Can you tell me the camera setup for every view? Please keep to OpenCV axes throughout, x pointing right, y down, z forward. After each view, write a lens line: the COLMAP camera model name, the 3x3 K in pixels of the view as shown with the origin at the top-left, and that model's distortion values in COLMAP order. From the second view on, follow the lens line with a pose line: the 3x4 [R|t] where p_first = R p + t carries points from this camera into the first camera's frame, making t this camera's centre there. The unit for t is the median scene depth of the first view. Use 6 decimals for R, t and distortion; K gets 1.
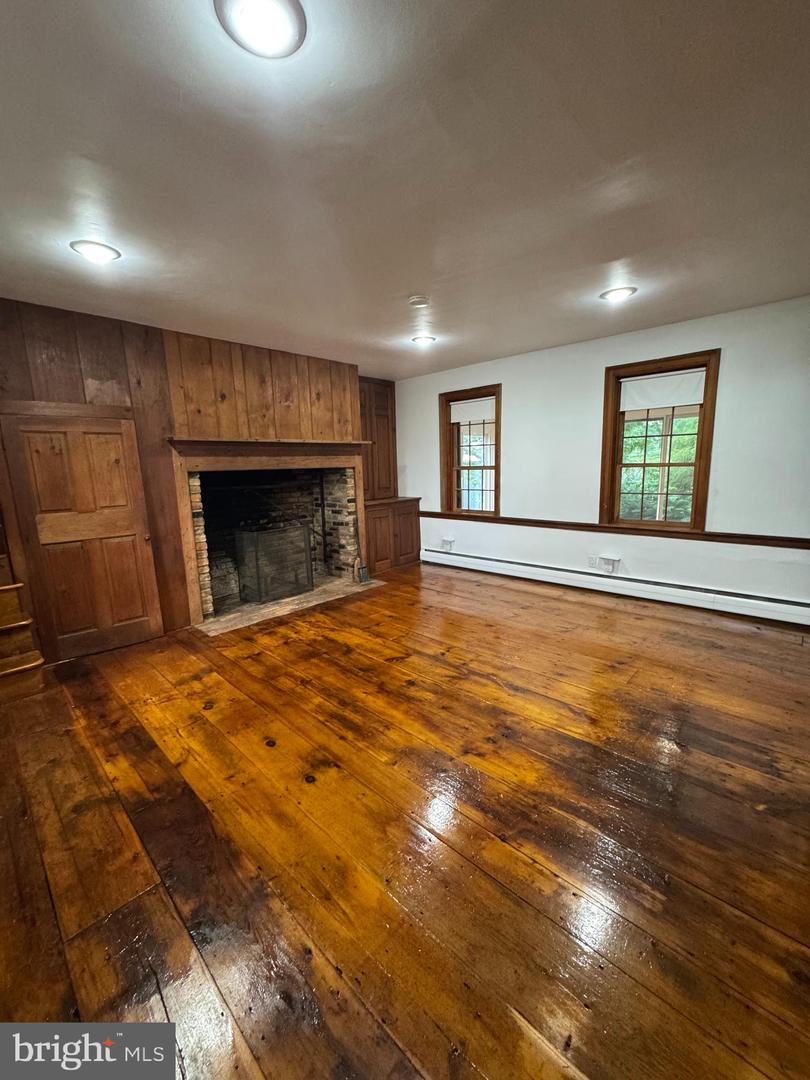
lens RADIAL K [[431.2, 0, 407.5], [0, 431.2, 541.8], [0, 0, 1]] dist [-0.002430, 0.000151]
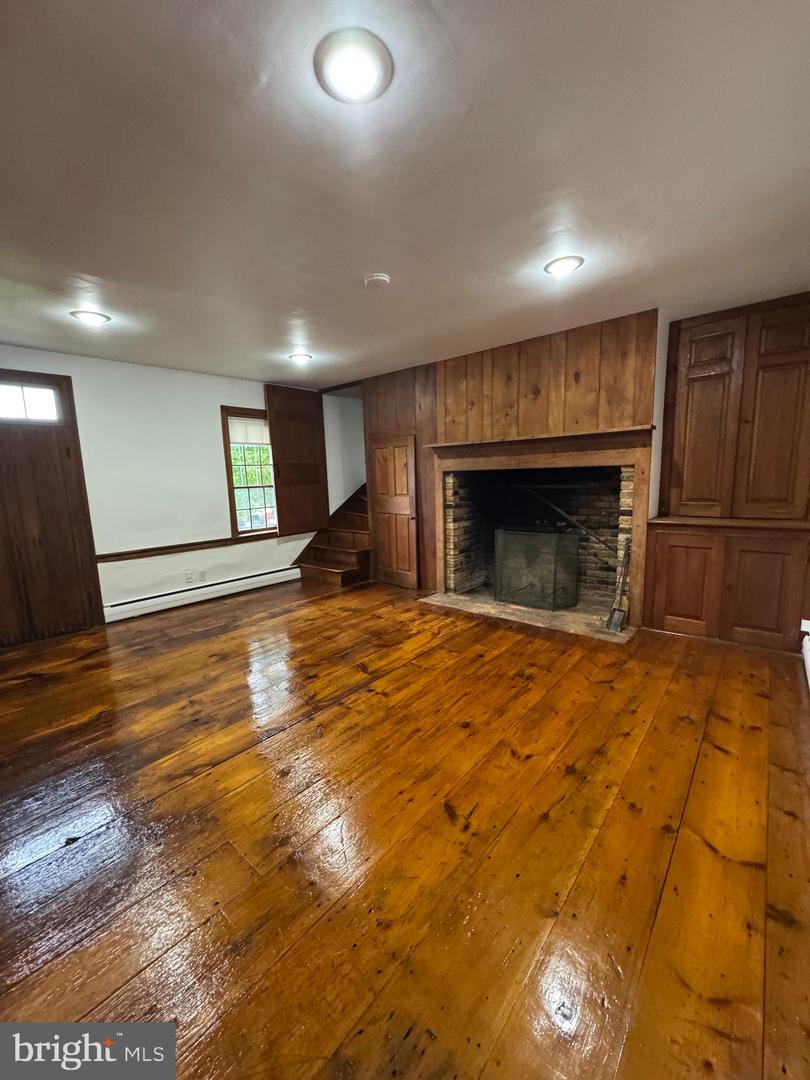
lens RADIAL K [[431.2, 0, 407.5], [0, 431.2, 541.8], [0, 0, 1]] dist [-0.002430, 0.000151]
pose [[0.047002, 0.179362, -0.982660, 0.724642], [-0.145186, 0.974527, 0.170933, -0.155550], [0.988287, 0.134635, 0.071845, 0.799400]]
